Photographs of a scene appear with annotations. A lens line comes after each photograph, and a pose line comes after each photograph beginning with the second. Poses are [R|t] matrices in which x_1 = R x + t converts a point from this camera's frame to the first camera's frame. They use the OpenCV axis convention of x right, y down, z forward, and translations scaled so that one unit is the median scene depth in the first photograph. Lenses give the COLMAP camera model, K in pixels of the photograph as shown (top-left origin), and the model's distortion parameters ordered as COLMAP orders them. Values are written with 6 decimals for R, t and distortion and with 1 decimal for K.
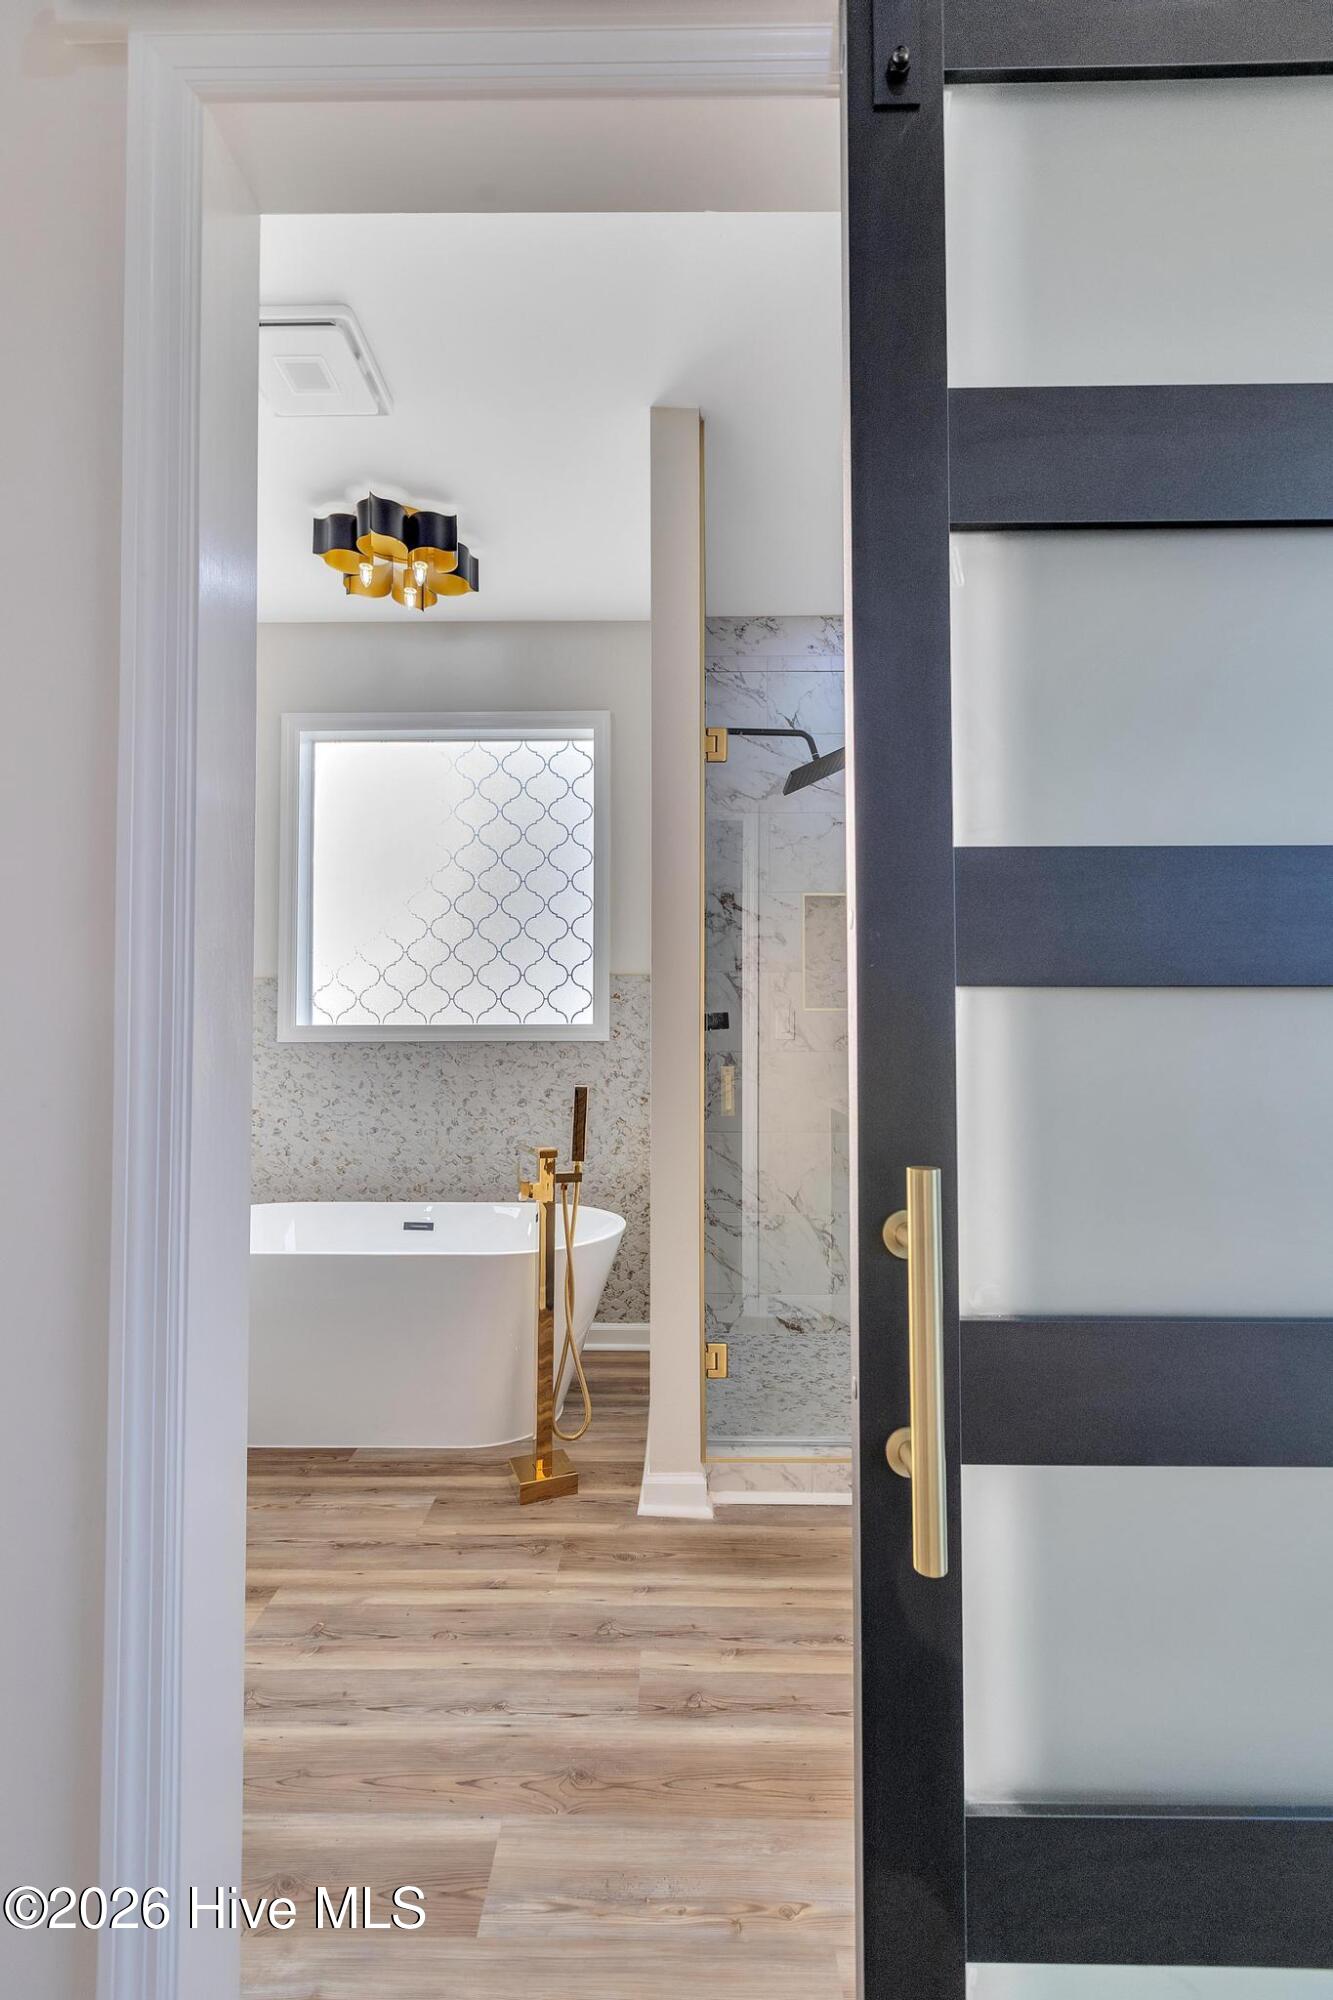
lens RADIAL K [[885.4, 0, 657.6], [0, 885.4, 1002.8], [0, 0, 1]] dist [-0.001137, 0.000006]
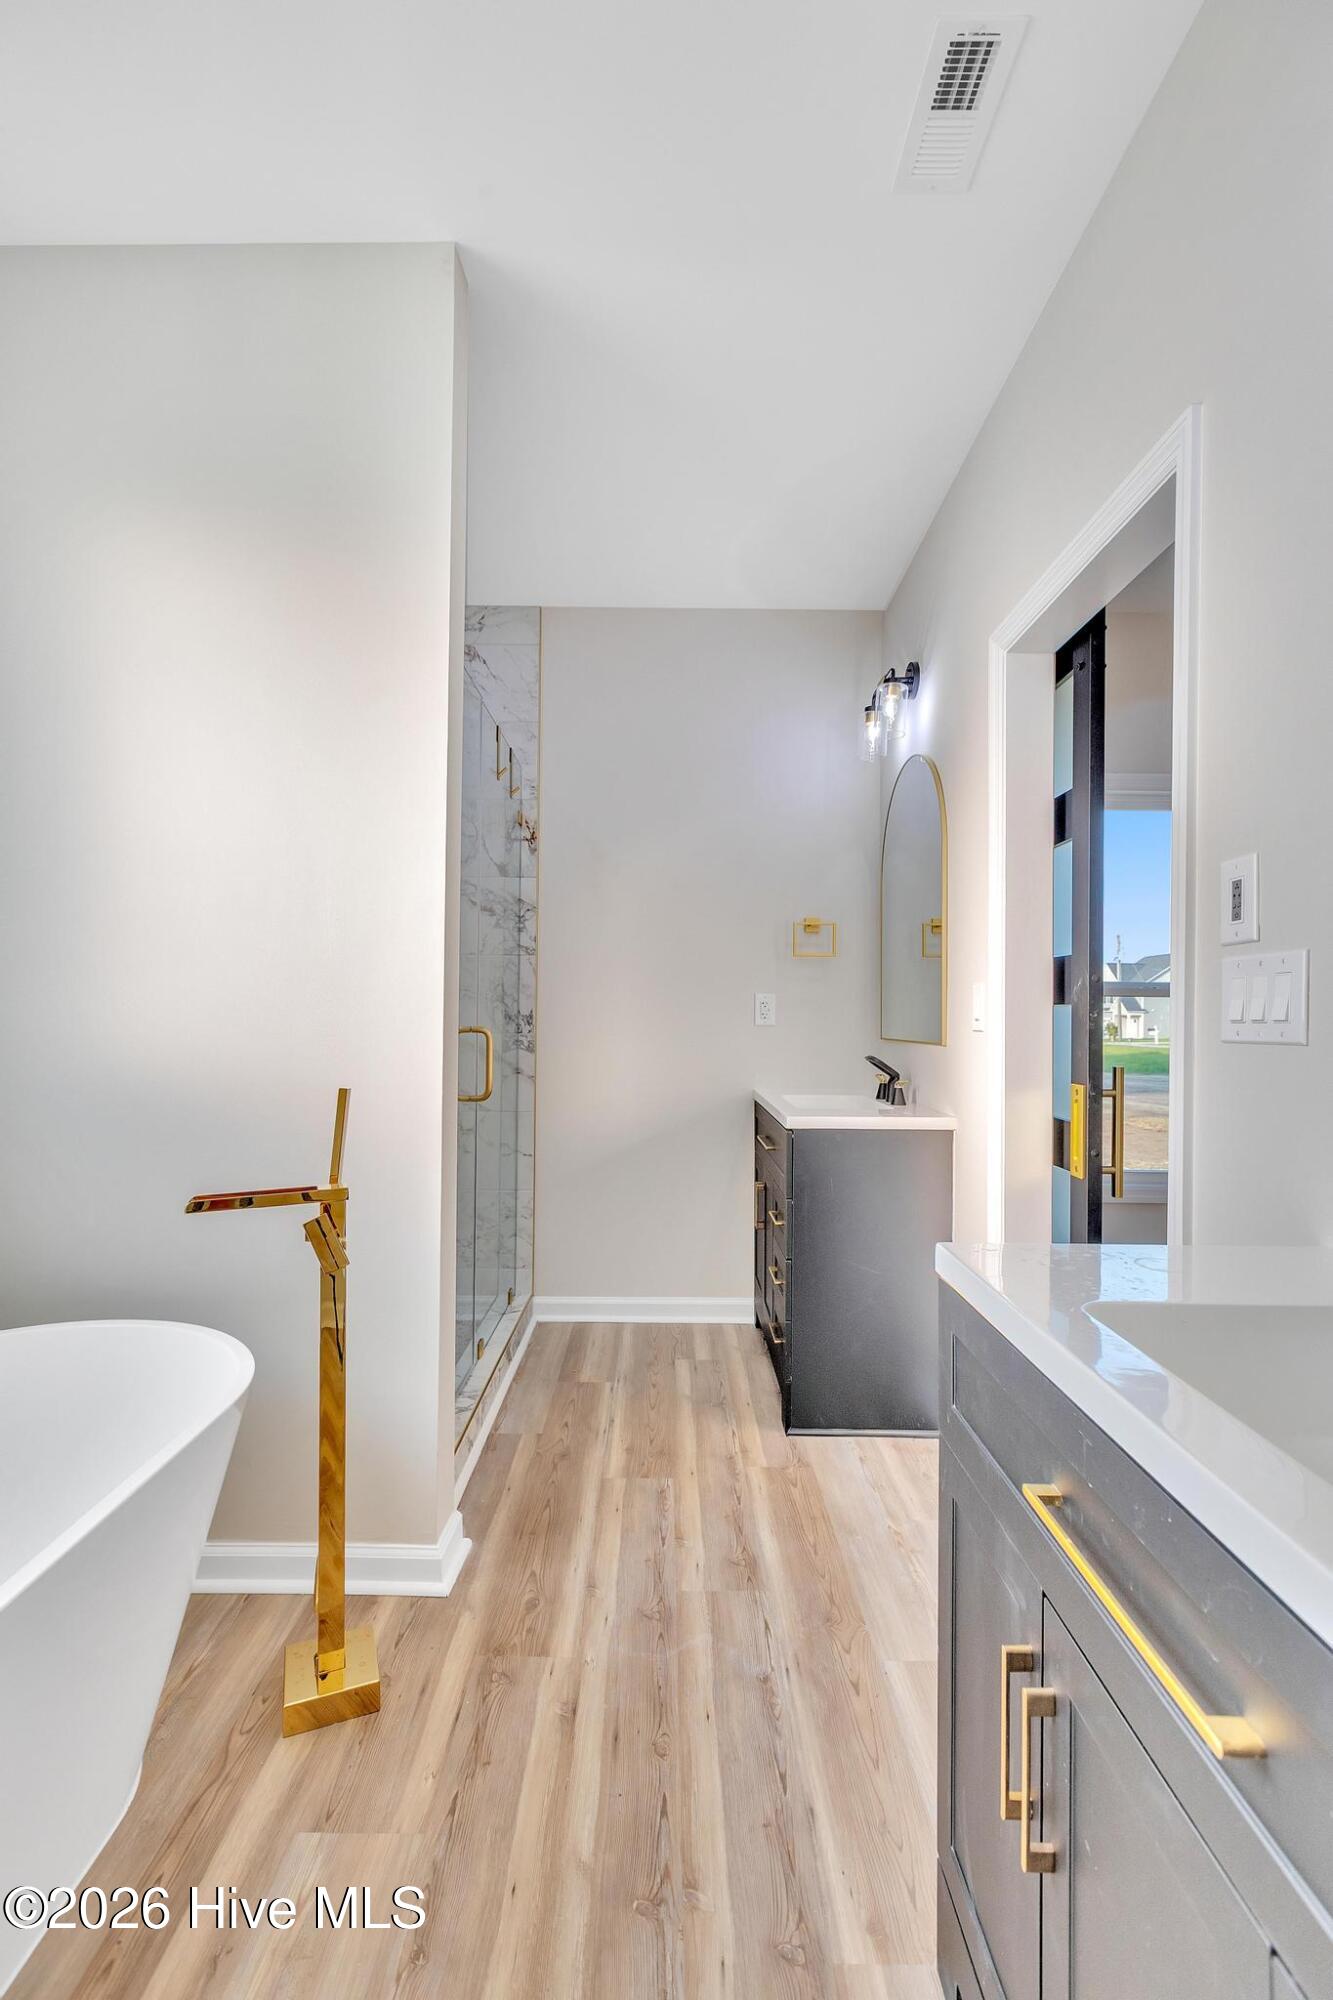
lens RADIAL K [[885.4, 0, 657.6], [0, 885.4, 1002.8], [0, 0, 1]] dist [-0.001137, 0.000006]
pose [[-0.001514, 0.011556, 0.999932, -1.116758], [-0.032083, 0.999418, -0.011599, 0.030489], [-0.999484, -0.032098, -0.001143, 1.064517]]
